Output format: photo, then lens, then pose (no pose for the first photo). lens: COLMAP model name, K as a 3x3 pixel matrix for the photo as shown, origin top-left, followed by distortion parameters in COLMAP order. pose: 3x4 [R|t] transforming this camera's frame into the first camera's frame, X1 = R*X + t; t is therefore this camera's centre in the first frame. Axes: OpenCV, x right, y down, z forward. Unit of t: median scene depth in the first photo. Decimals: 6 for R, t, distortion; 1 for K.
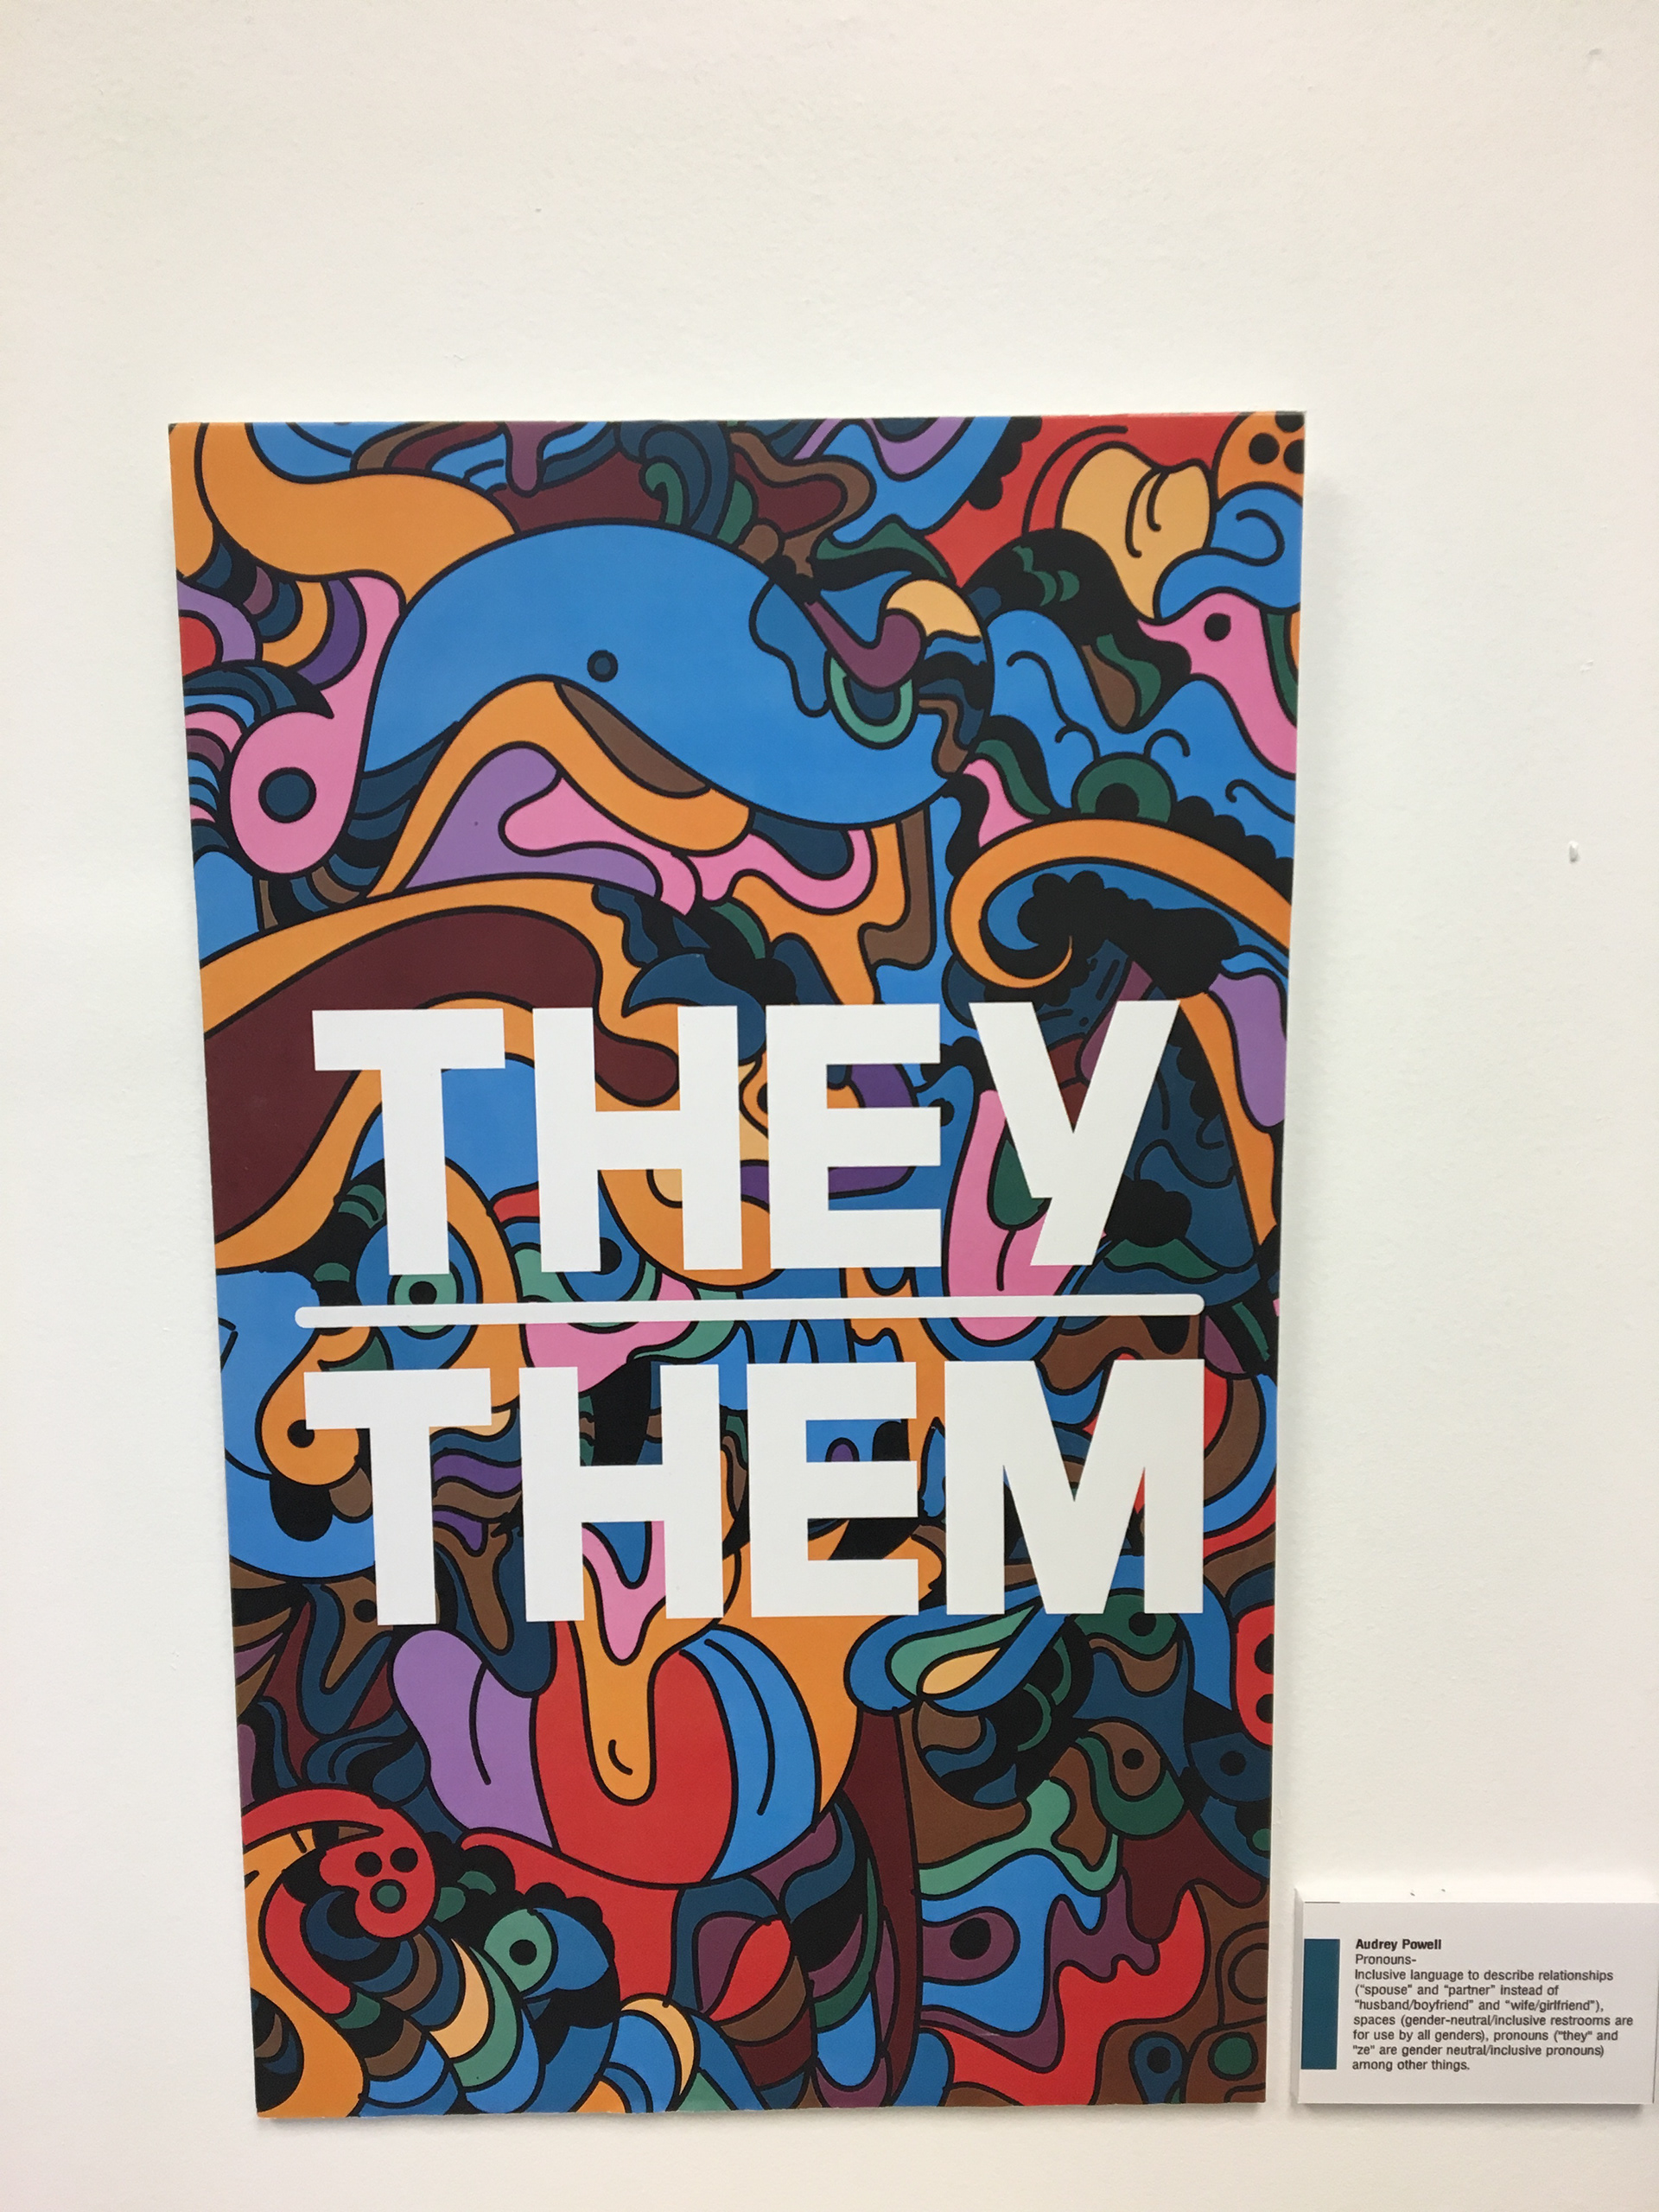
lens RADIAL K [[1884.5, 0, 837.0], [0, 1884.5, 1103.3], [0, 0, 1]] dist [0.113224, -0.141992]
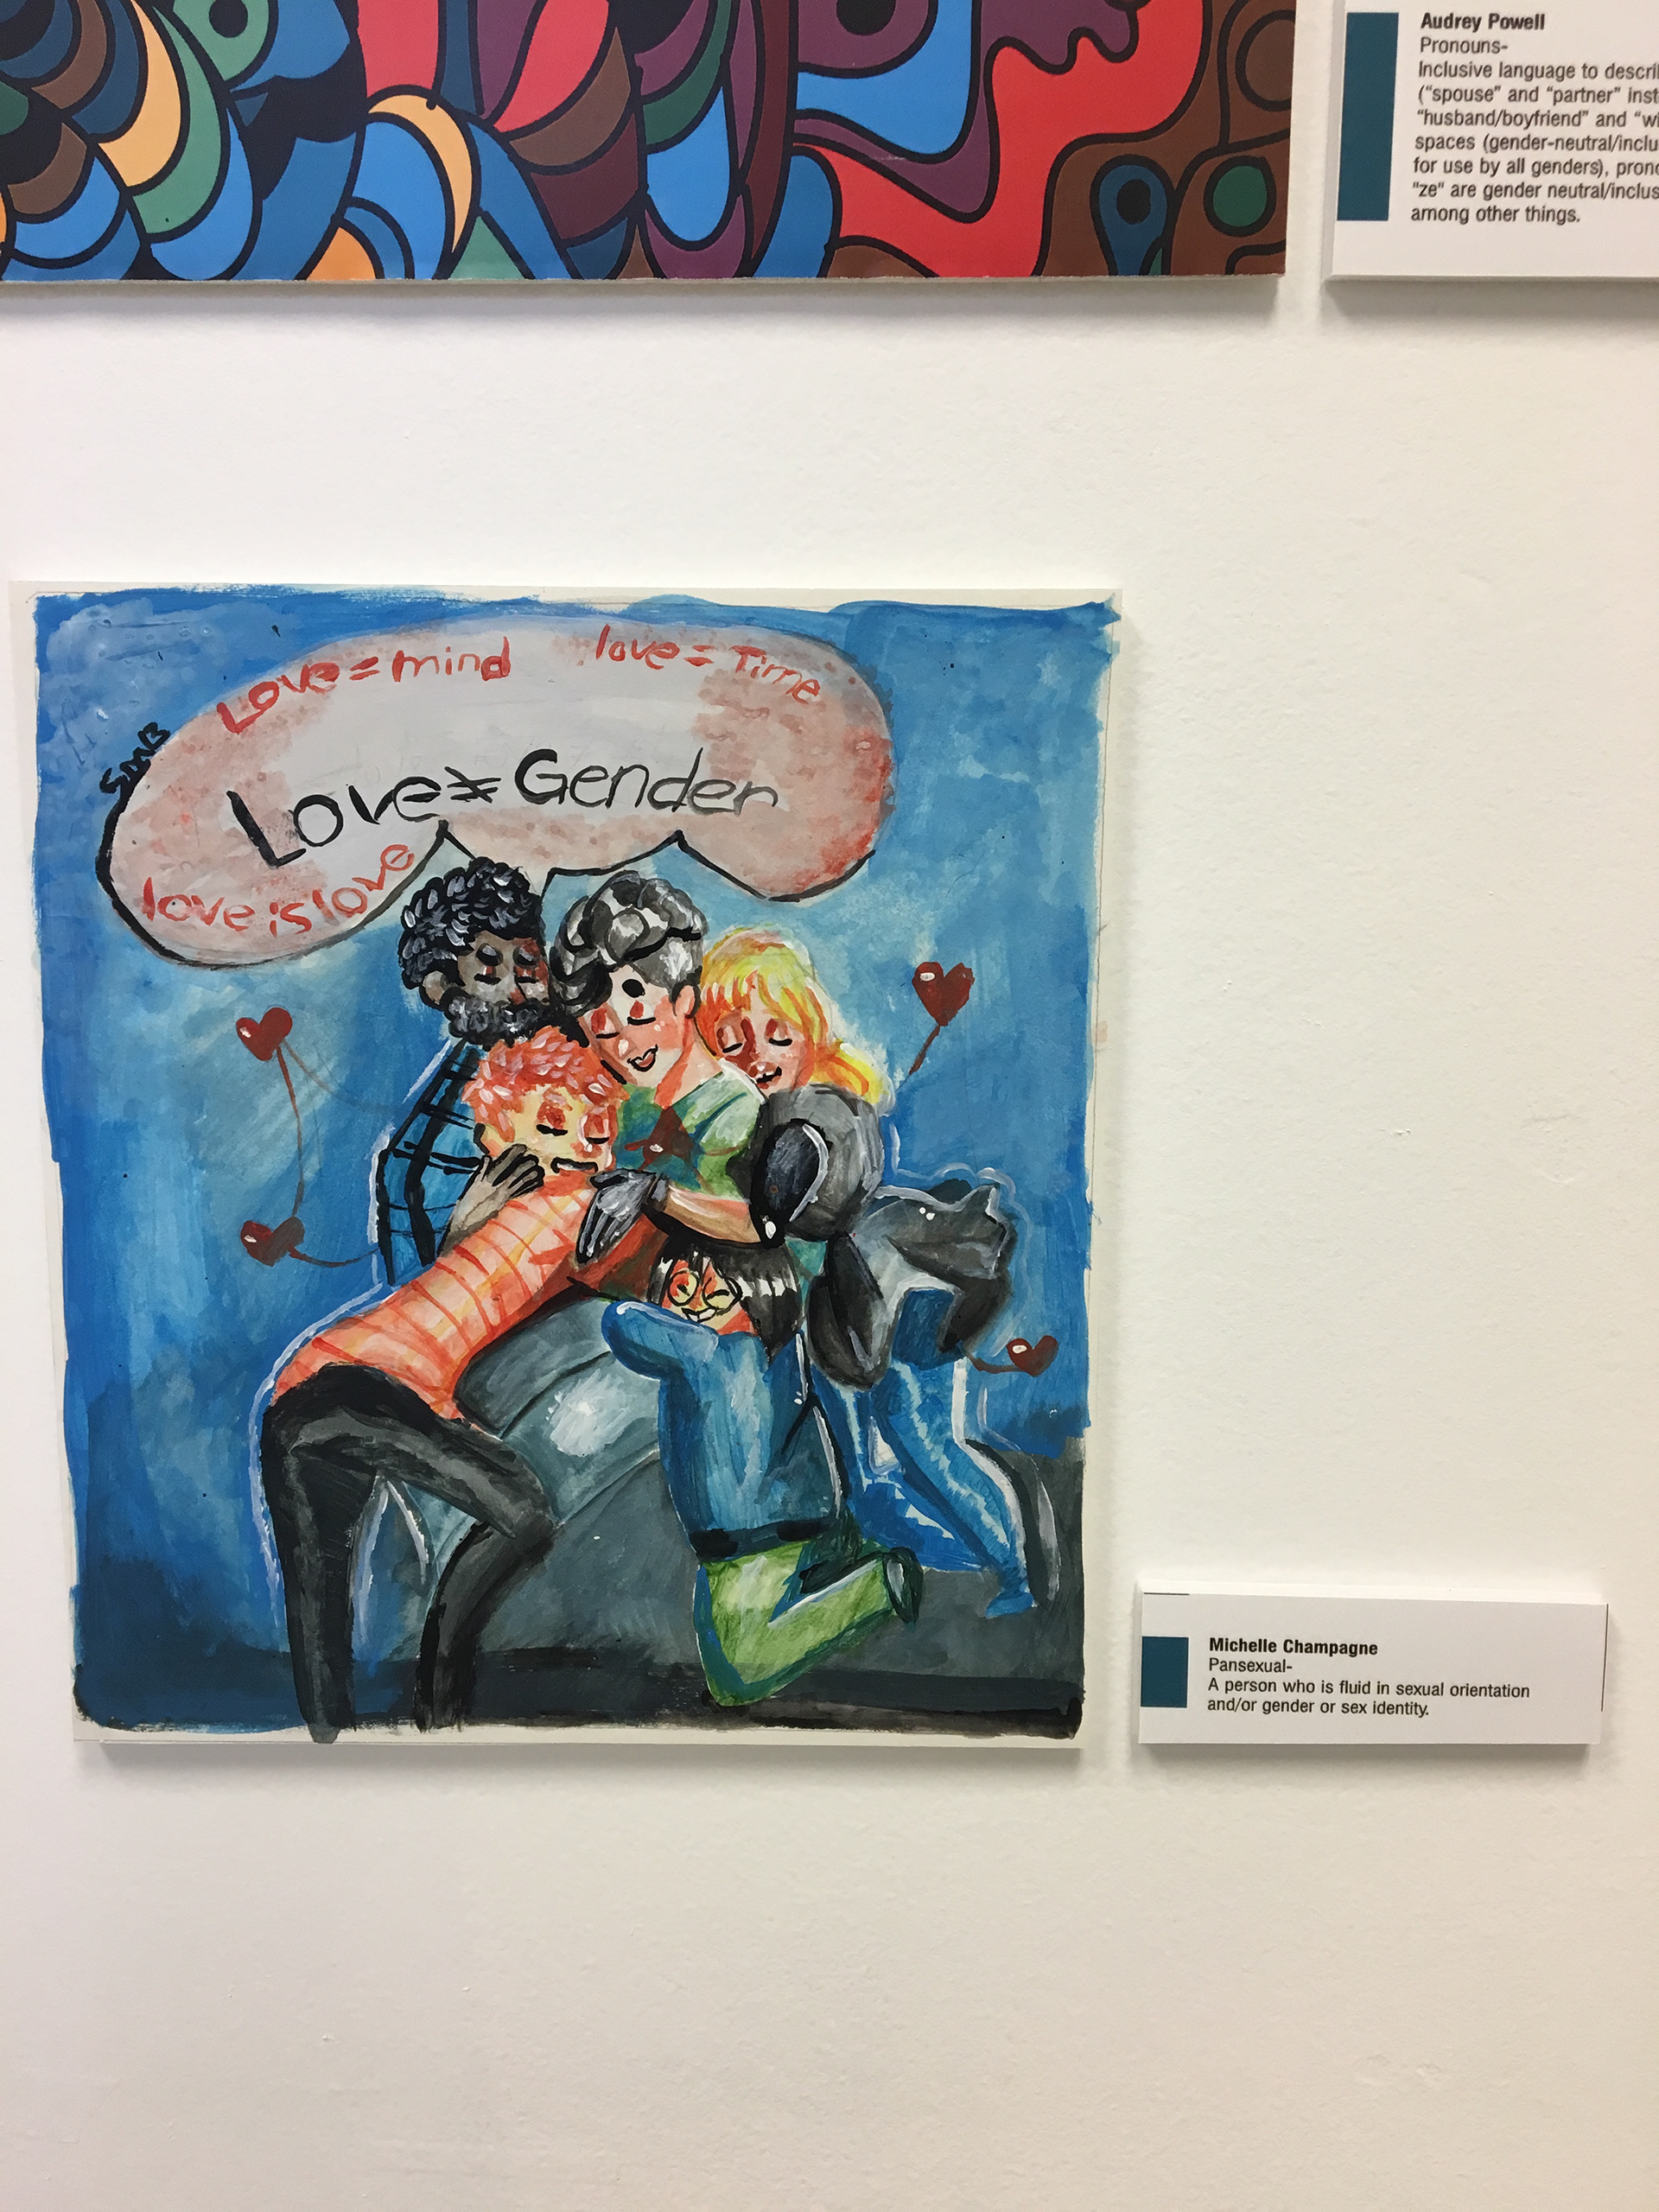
lens RADIAL K [[1884.5, 0, 837.0], [0, 1884.5, 1103.3], [0, 0, 1]] dist [0.113224, -0.141992]
pose [[0.999602, 0.020433, -0.019472, 0.081777], [-0.020580, 0.999761, -0.007417, 0.853702], [0.019316, 0.007815, 0.999783, 0.308640]]
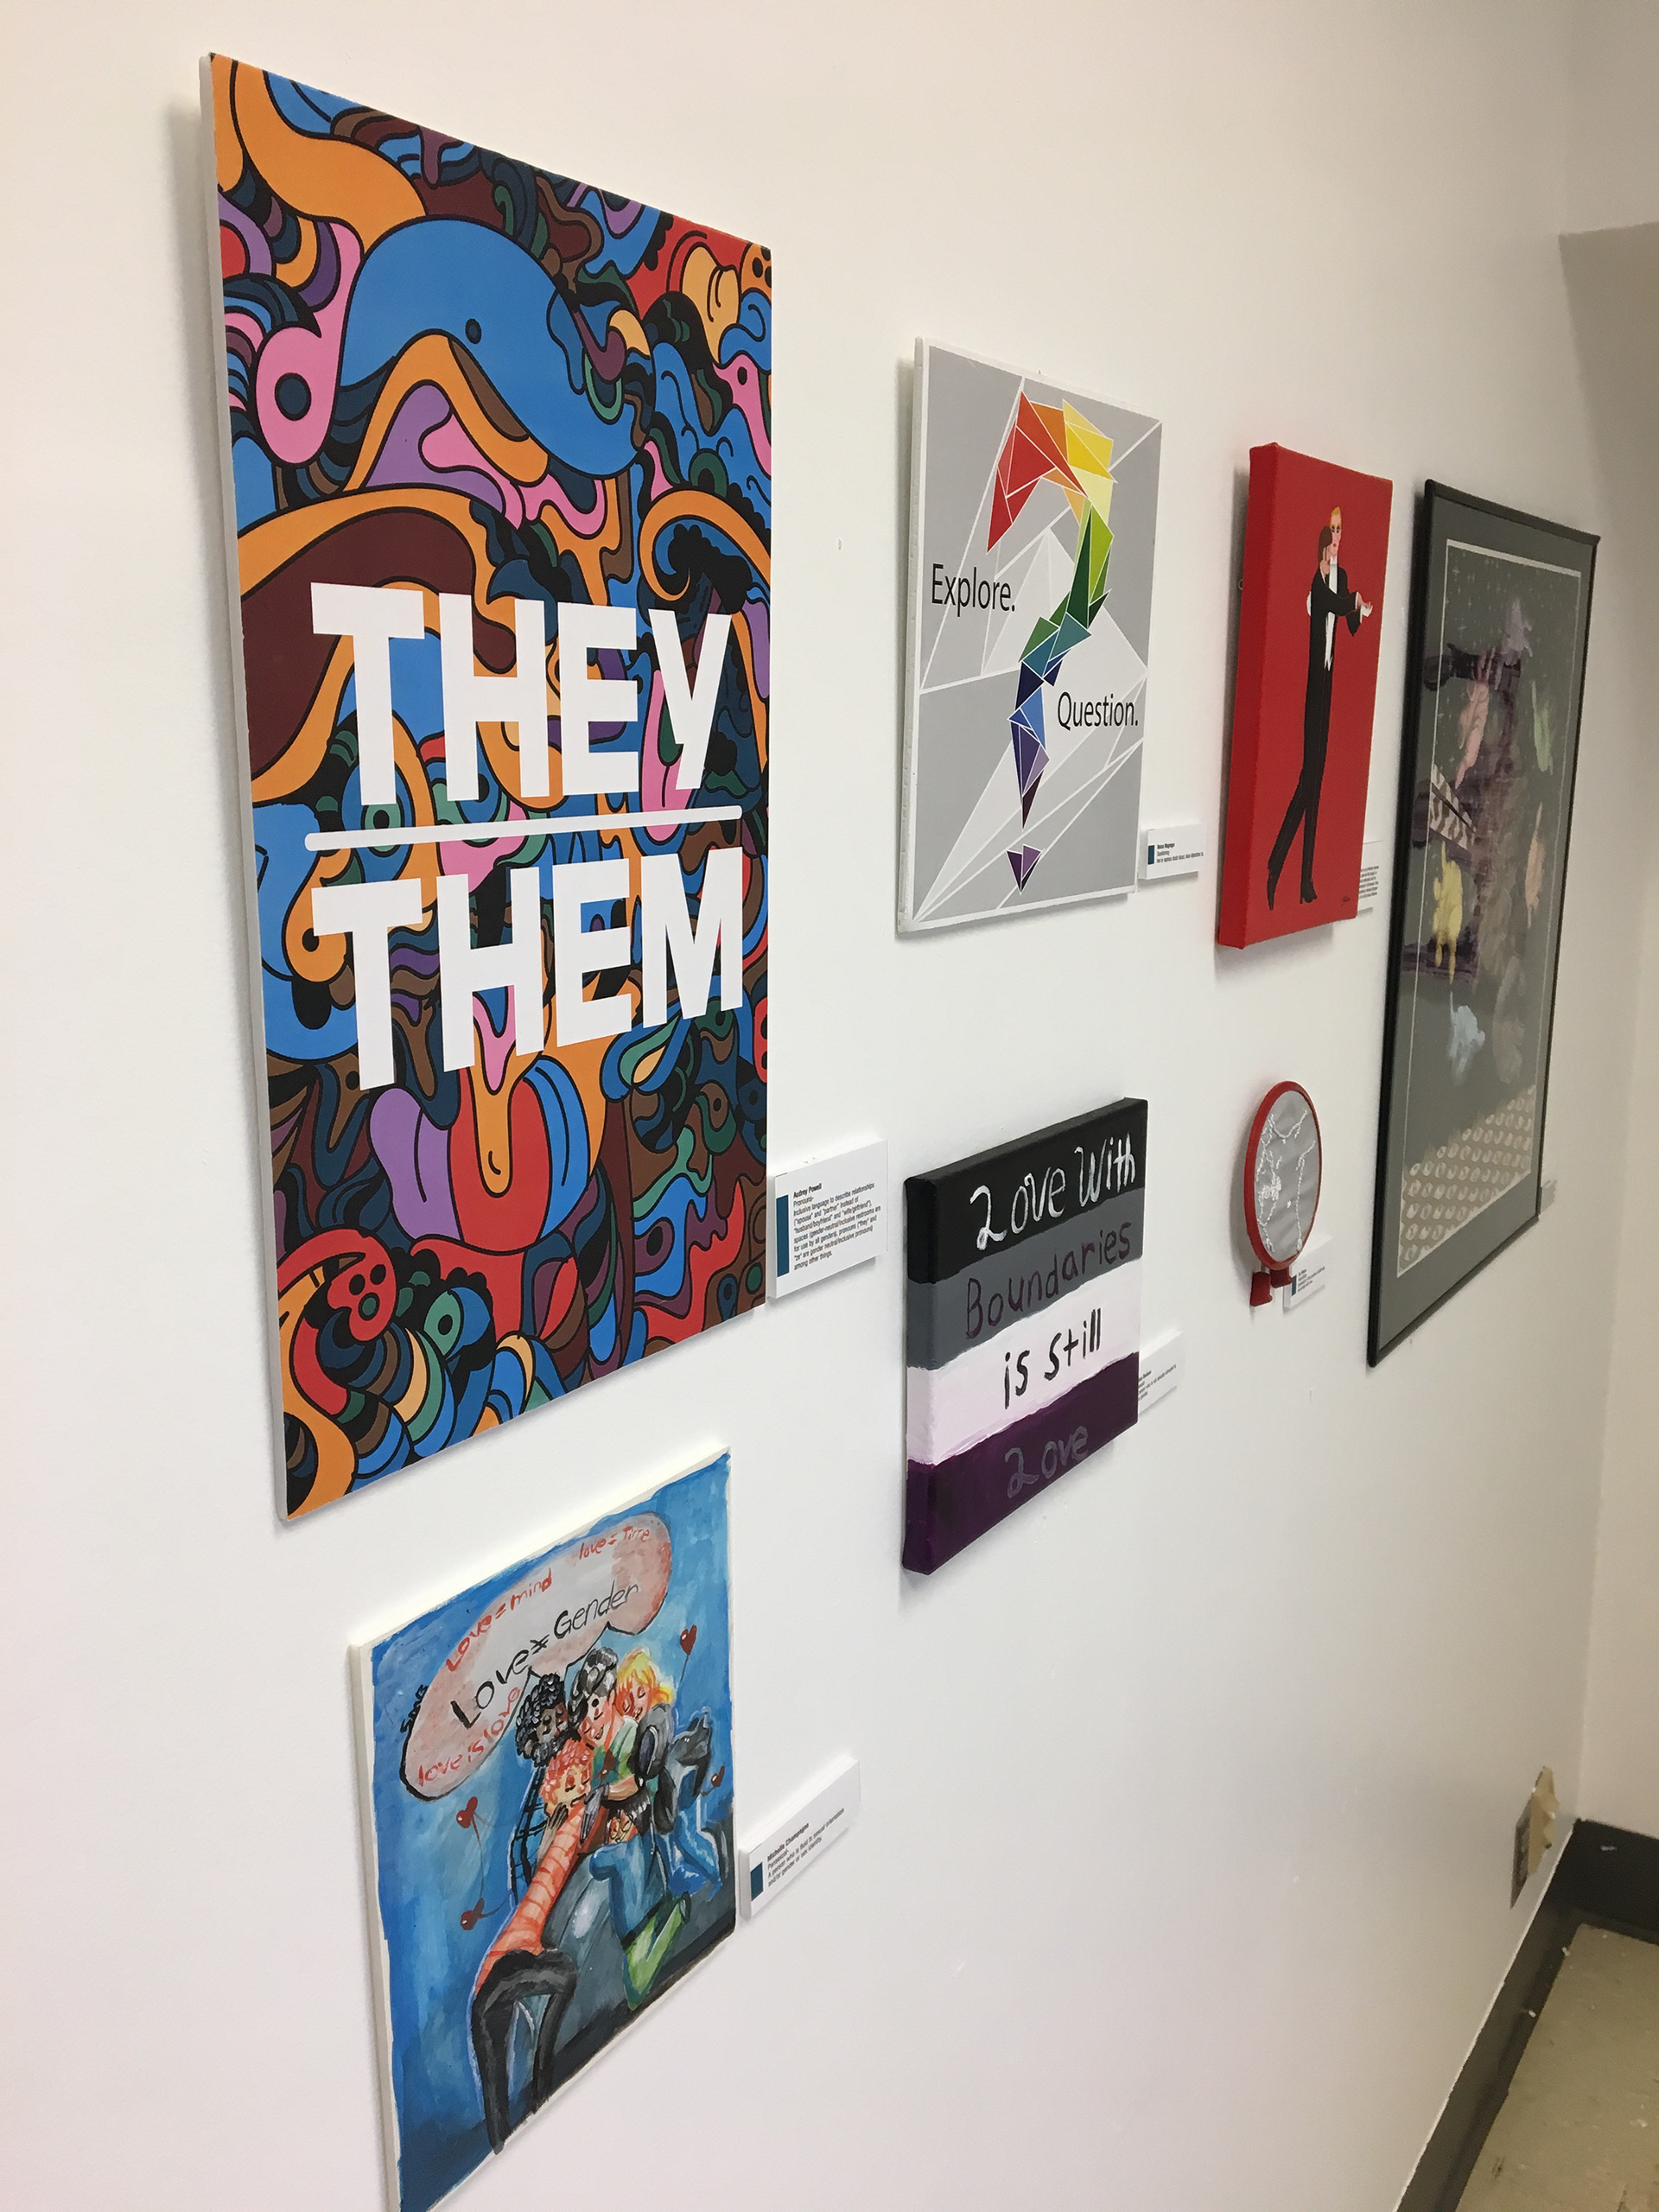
lens RADIAL K [[1884.5, 0, 837.0], [0, 1884.5, 1103.3], [0, 0, 1]] dist [0.113224, -0.141992]
pose [[0.543528, -0.157682, 0.824448, -1.100634], [0.101690, 0.987332, 0.121794, 0.158641], [-0.833209, 0.017639, 0.552677, 0.037617]]
